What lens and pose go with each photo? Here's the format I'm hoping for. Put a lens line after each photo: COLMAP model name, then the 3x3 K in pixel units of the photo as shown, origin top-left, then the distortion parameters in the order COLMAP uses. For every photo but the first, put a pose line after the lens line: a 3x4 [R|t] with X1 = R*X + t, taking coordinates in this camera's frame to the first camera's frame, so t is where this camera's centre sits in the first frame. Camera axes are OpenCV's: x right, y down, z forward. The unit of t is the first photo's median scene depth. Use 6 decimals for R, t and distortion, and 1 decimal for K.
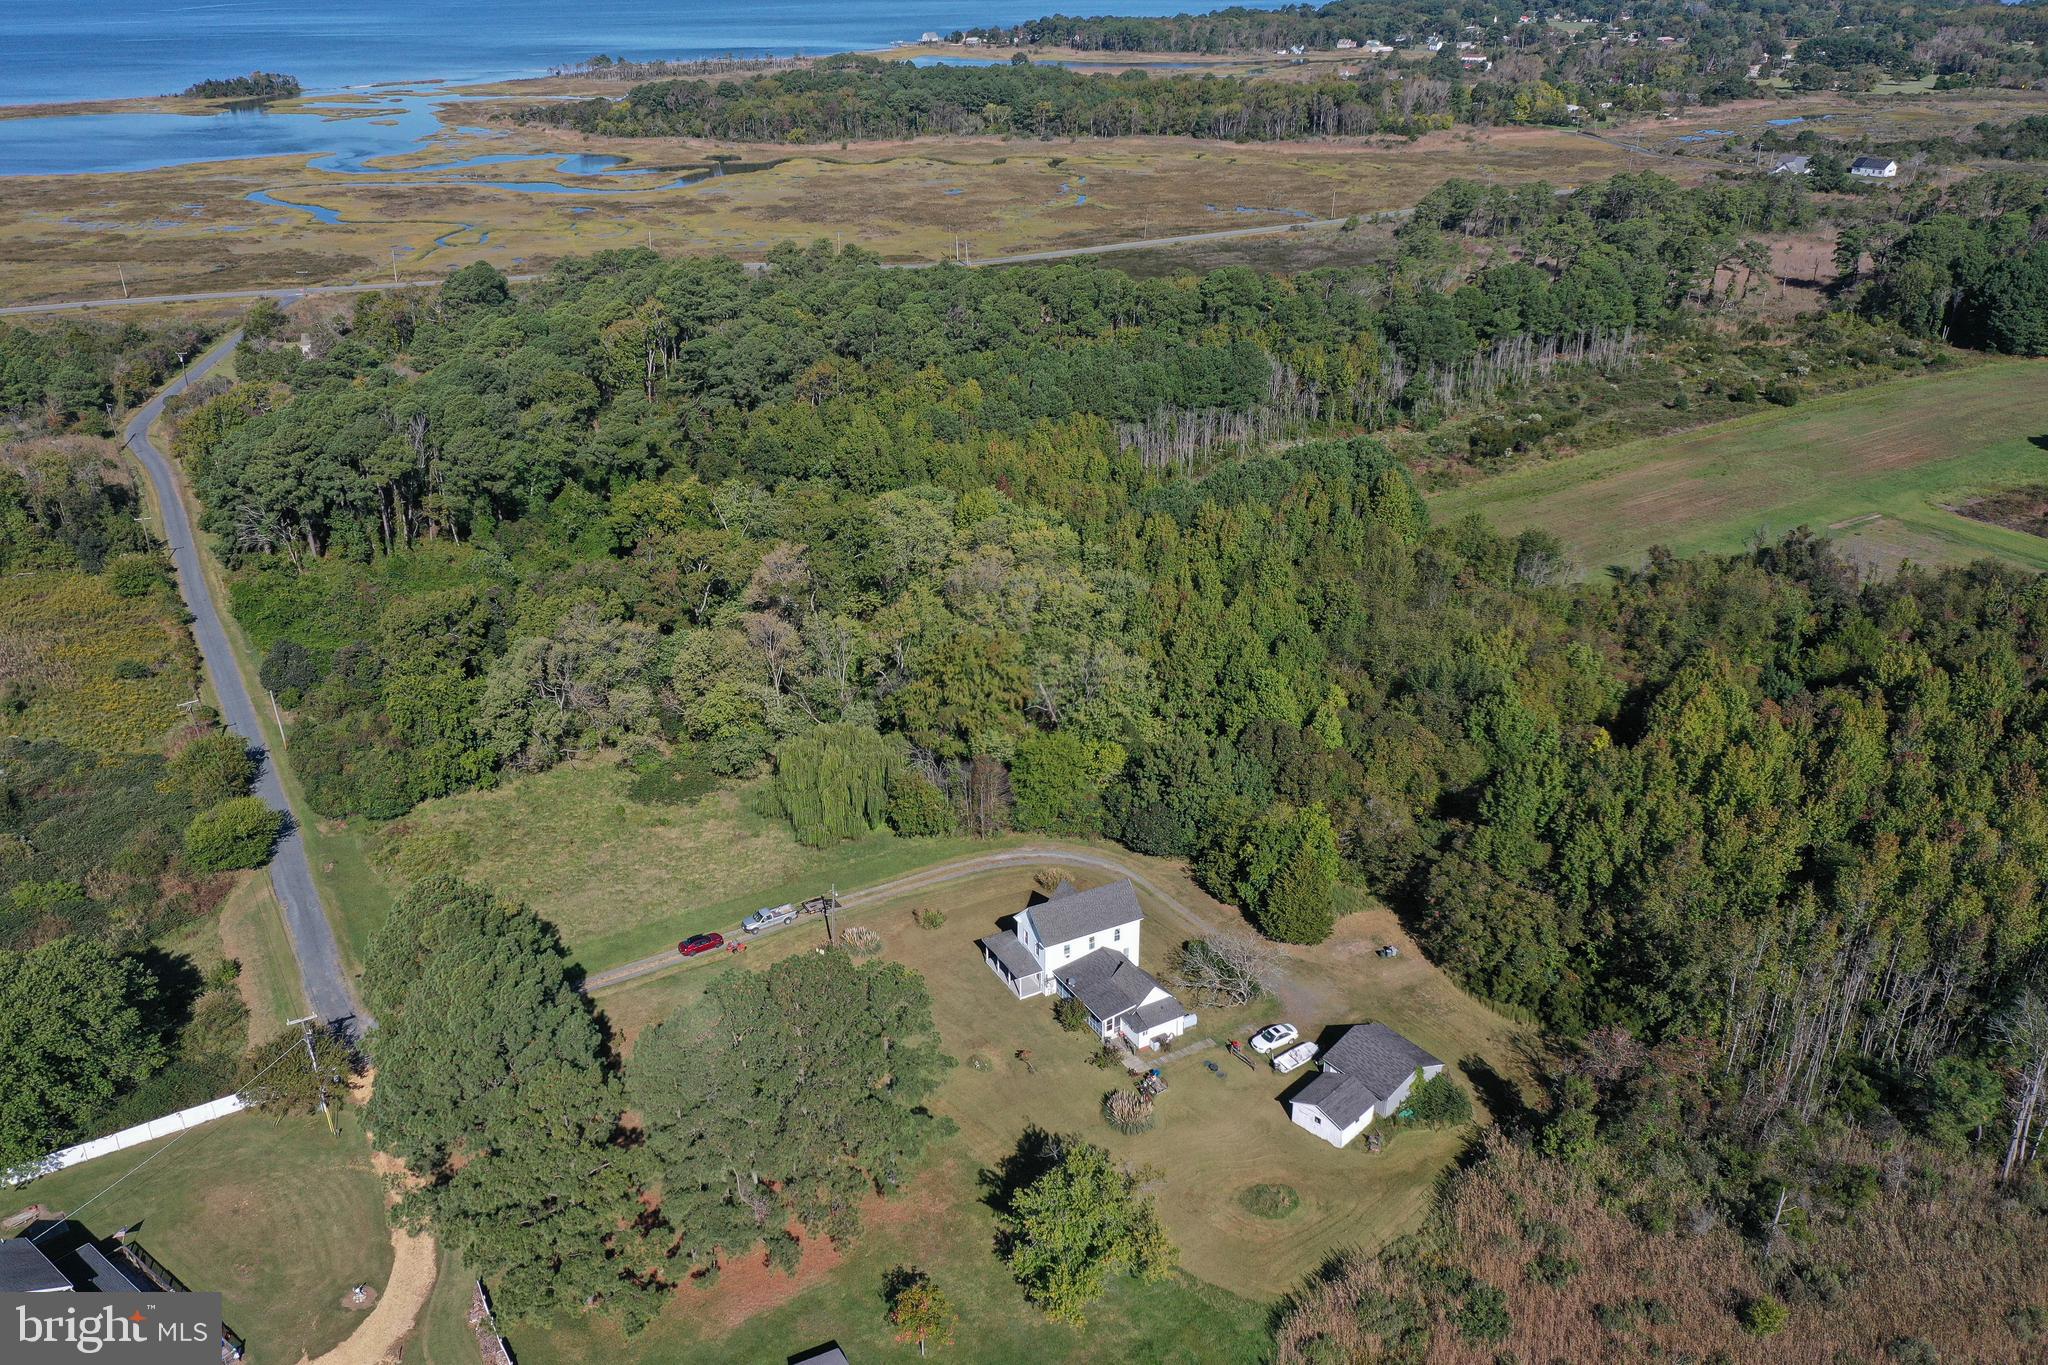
lens RADIAL K [[1629.3, 0, 1028.3], [0, 1629.3, 675.1], [0, 0, 1]] dist [0.015786, 0.002659]
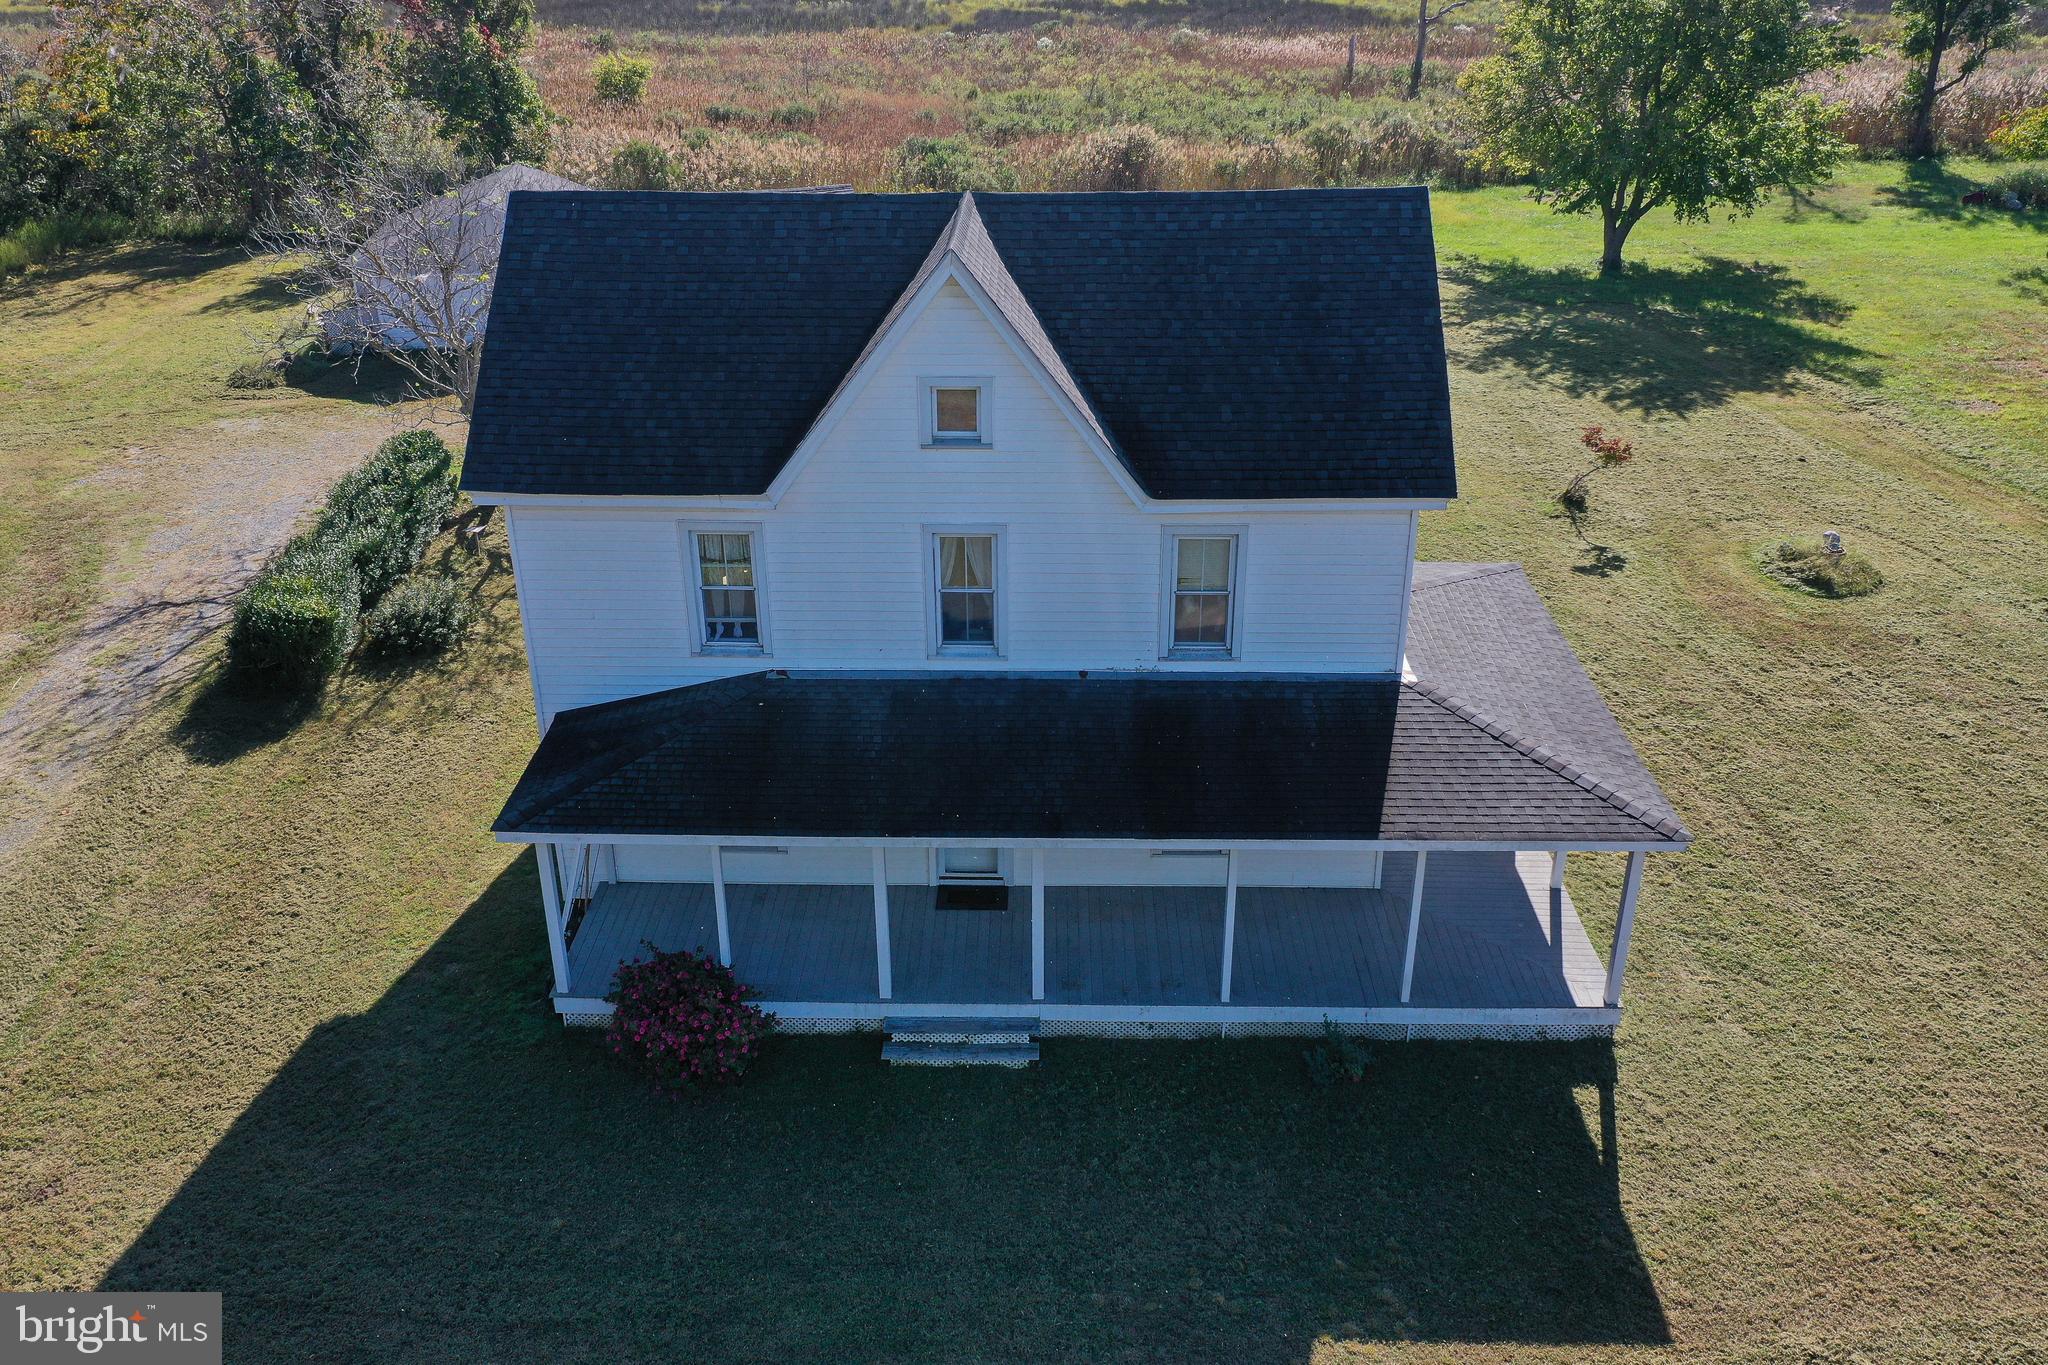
lens RADIAL K [[1666.6, 0, 1026.5], [0, 1666.6, 671.0], [0, 0, 1]] dist [0.011777, 0.006226]
pose [[-0.872521, -0.207408, 0.442367, -0.026234], [0.213532, 0.652486, 0.727094, 0.049504], [-0.439444, 0.728864, -0.525020, 0.820192]]
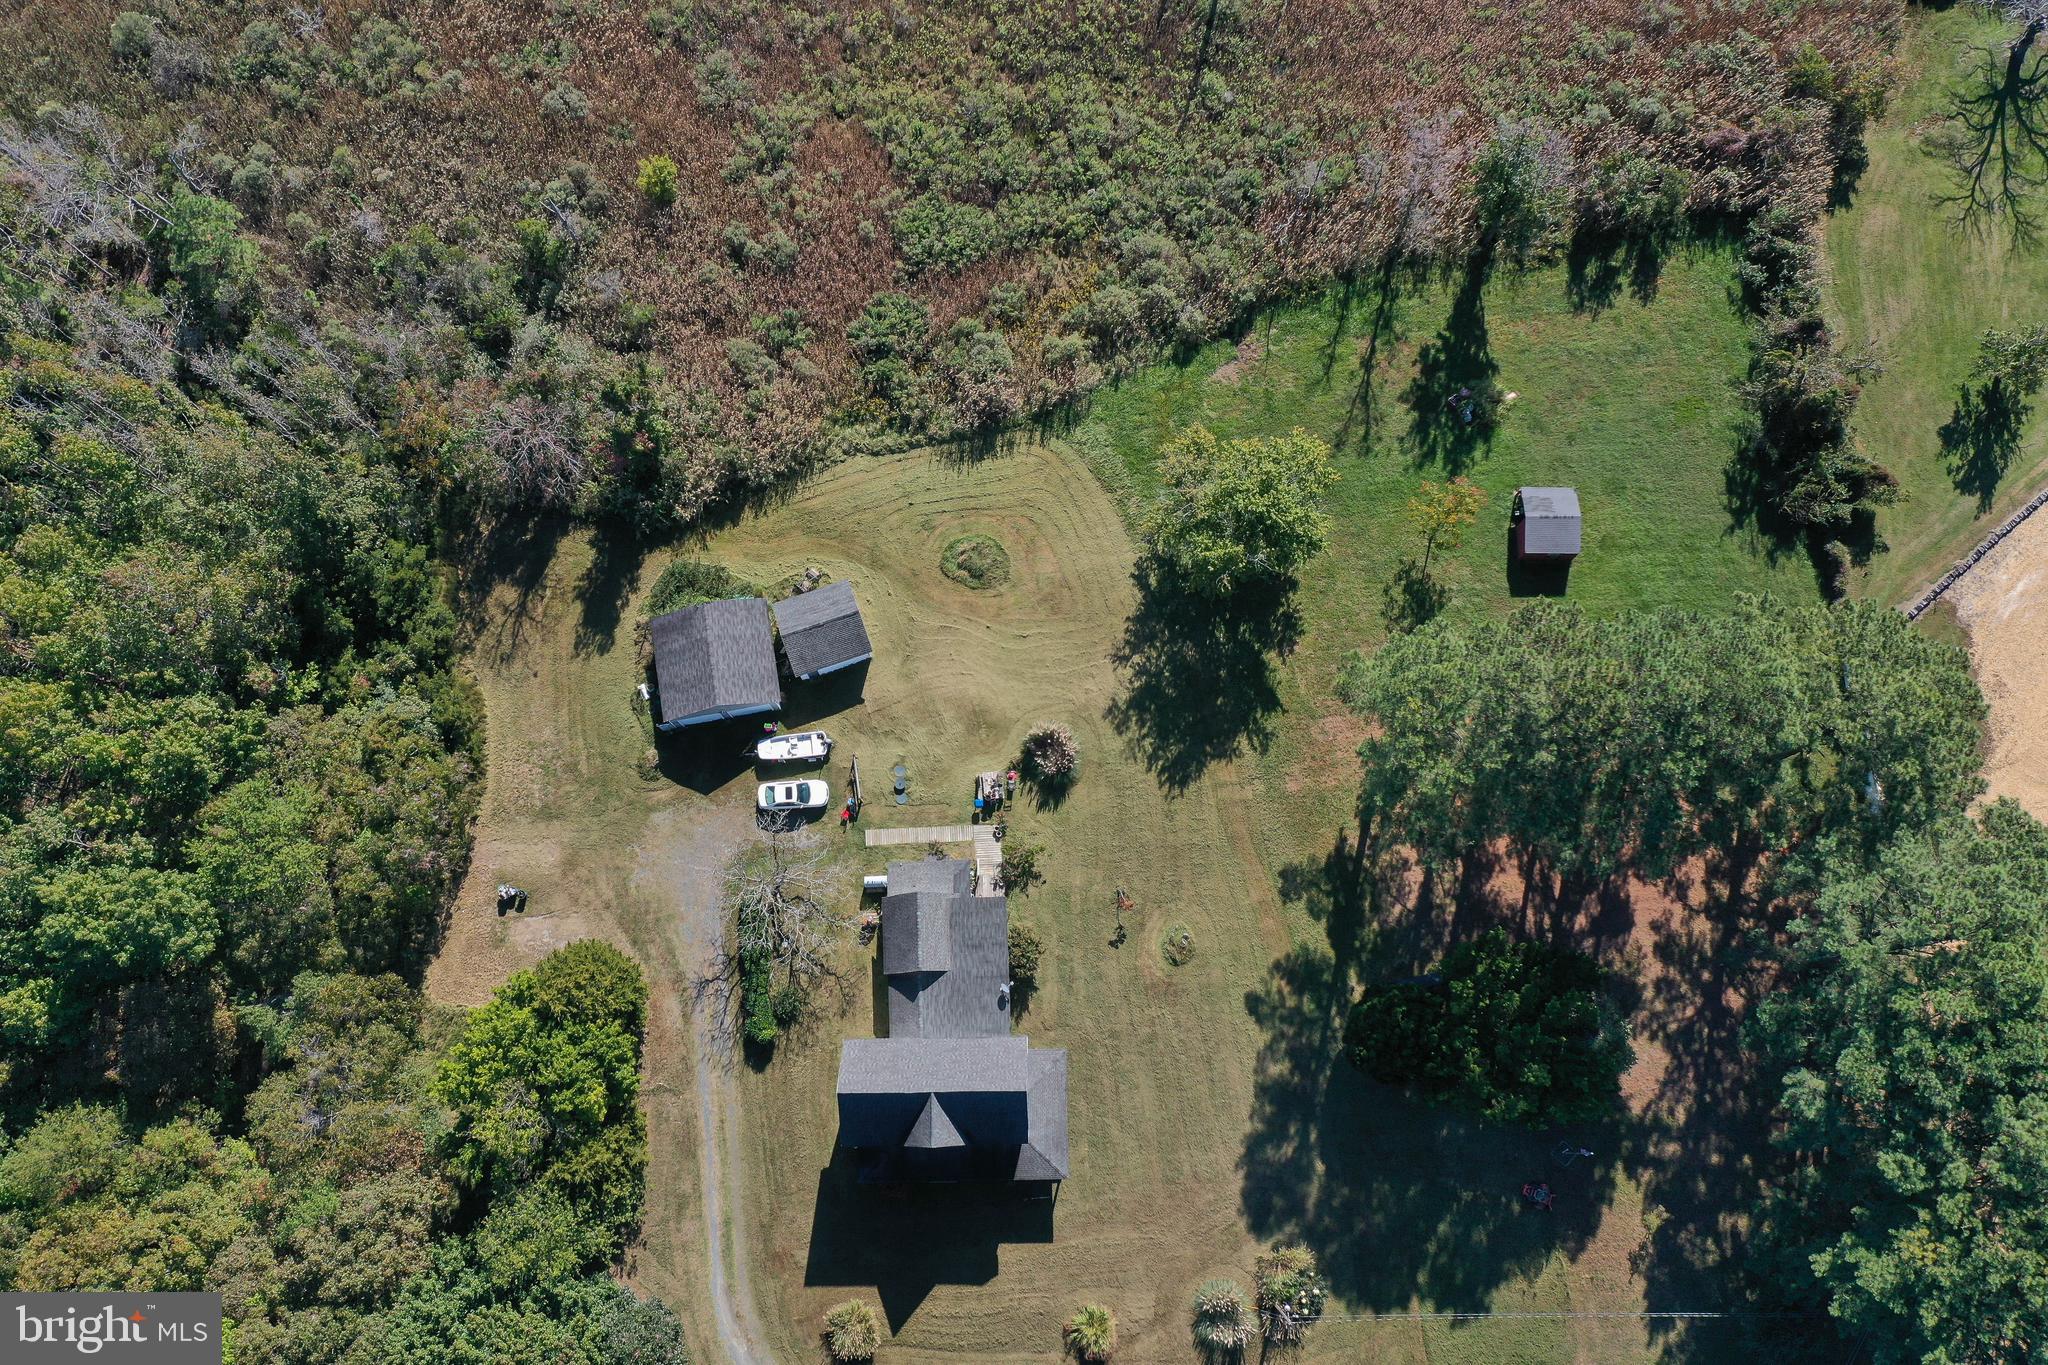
lens RADIAL K [[1578.3, 0, 1057.6], [0, 1578.3, 683.1], [0, 0, 1]] dist [0.007680, 0.004423]
pose [[-0.889414, -0.441018, 0.120191, -0.010945], [0.211470, -0.163881, 0.963547, -0.298378], [-0.405244, 0.882410, 0.239020, 0.530610]]
